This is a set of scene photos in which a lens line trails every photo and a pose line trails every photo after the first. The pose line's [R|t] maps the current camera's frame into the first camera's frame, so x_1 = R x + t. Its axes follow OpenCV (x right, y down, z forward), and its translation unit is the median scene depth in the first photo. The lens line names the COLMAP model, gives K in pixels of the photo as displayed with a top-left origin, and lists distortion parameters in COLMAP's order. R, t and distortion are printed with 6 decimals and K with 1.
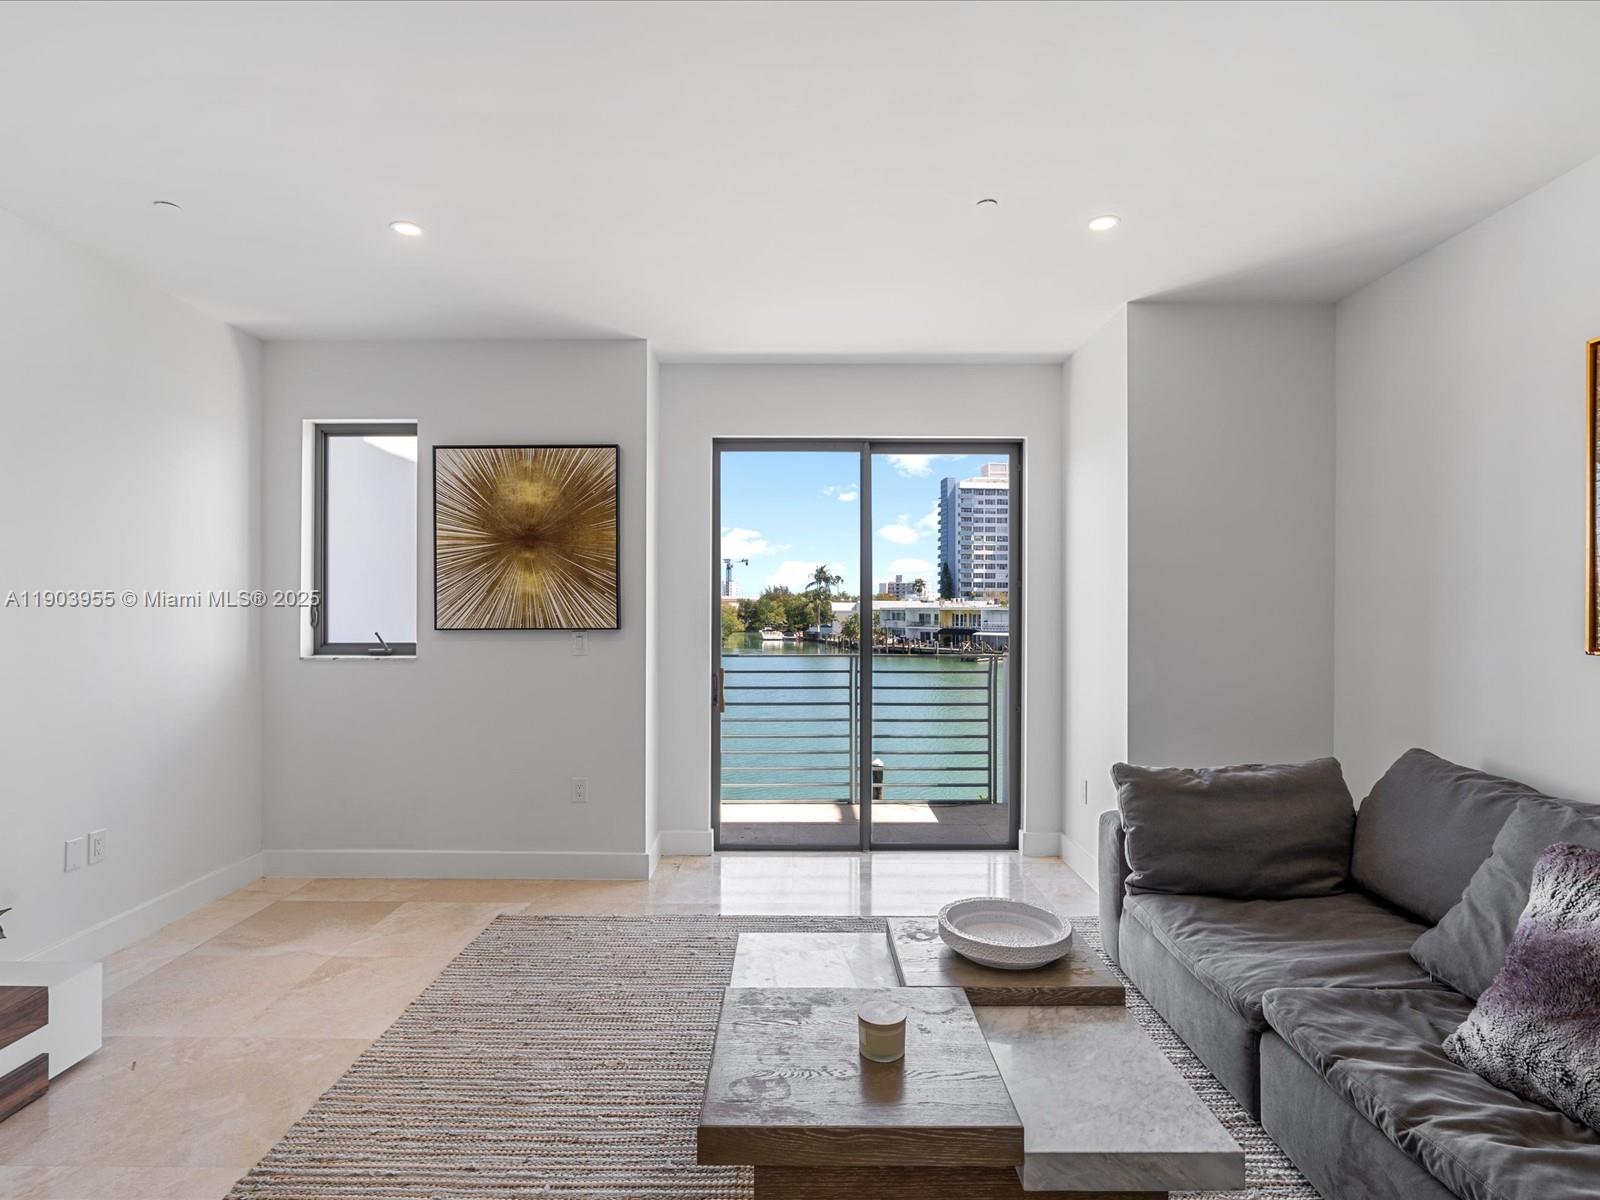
lens RADIAL K [[819.6, 0, 800.9], [0, 819.6, 600.6], [0, 0, 1]] dist [-0.005286, 0.002428]
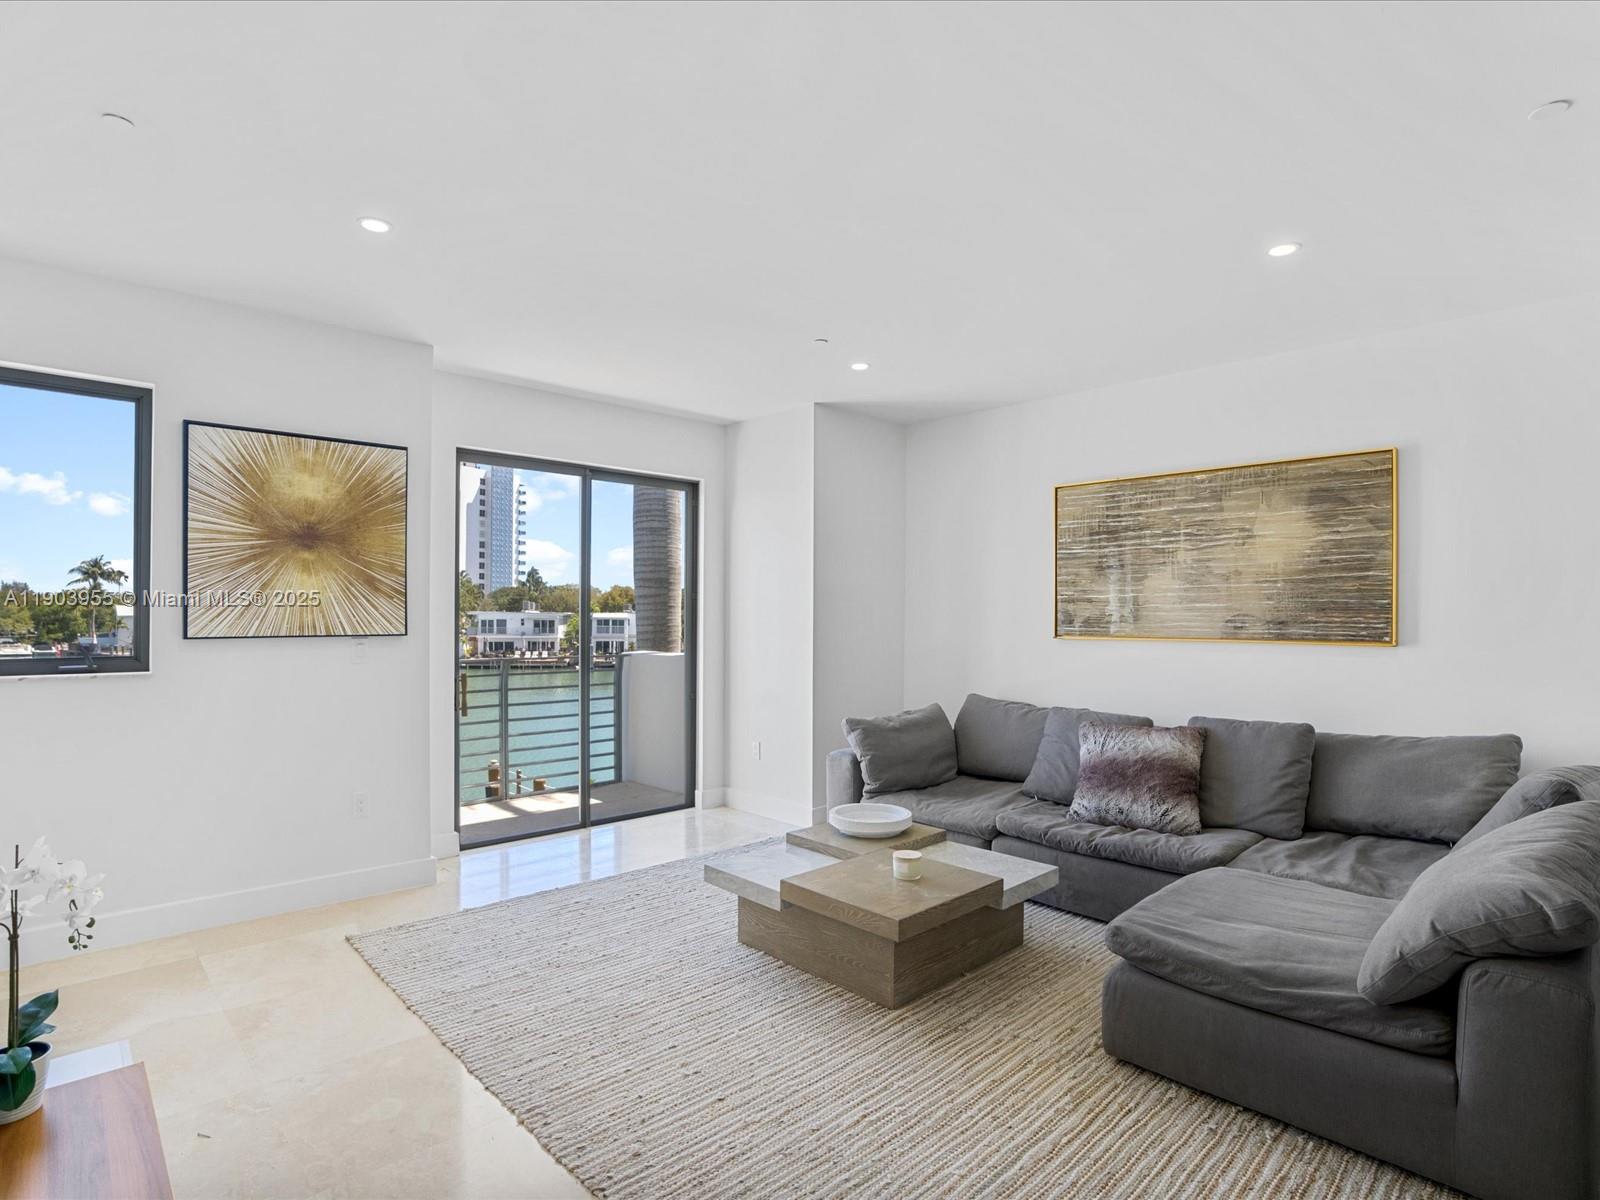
lens RADIAL K [[819.6, 0, 807.1], [0, 819.6, 598.2], [0, 0, 1]] dist [-0.005286, 0.002428]
pose [[0.727224, 0.016253, 0.686208, -0.551963], [-0.009611, 0.999863, -0.013497, -0.000977], [-0.686333, 0.003220, 0.727280, -0.045904]]
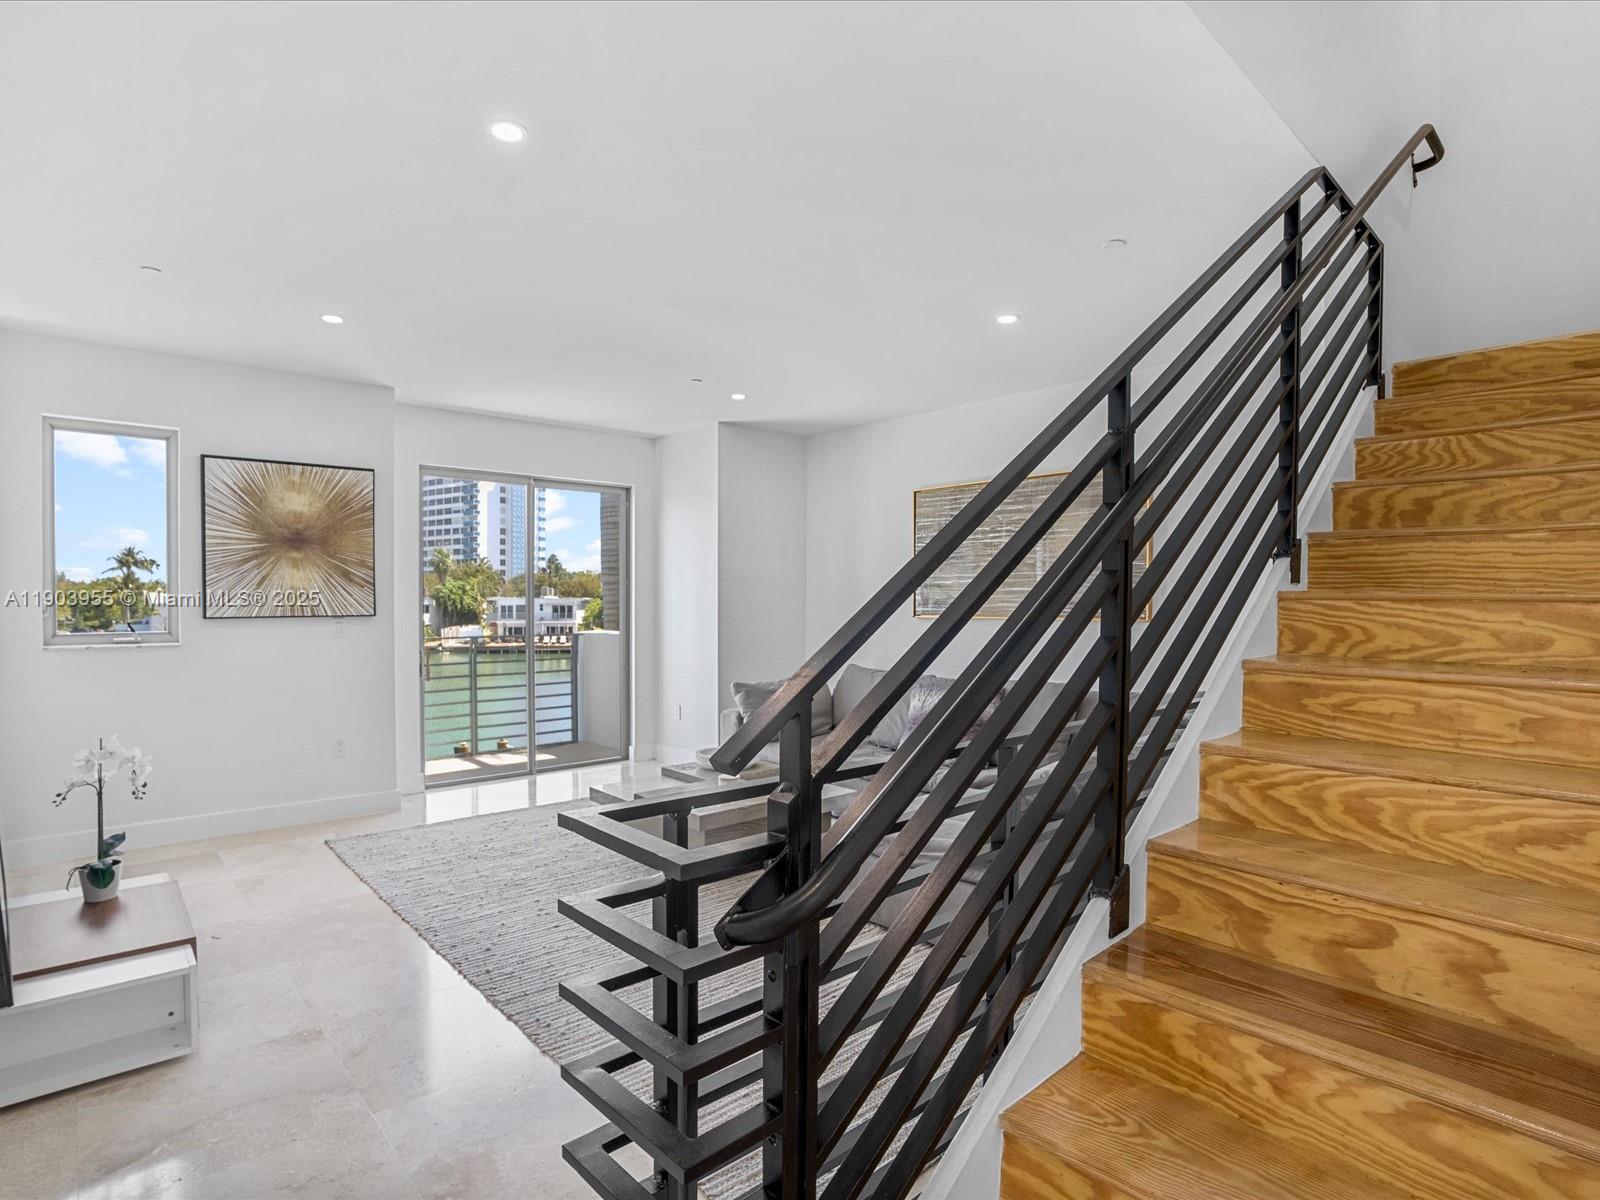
lens RADIAL K [[819.6, 0, 800.1], [0, 819.6, 590.3], [0, 0, 1]] dist [-0.005286, 0.002428]
pose [[0.746998, 0.005877, 0.664801, -0.575537], [-0.004590, 0.999983, -0.003683, -0.002781], [-0.664811, -0.000301, 0.747012, -0.378408]]
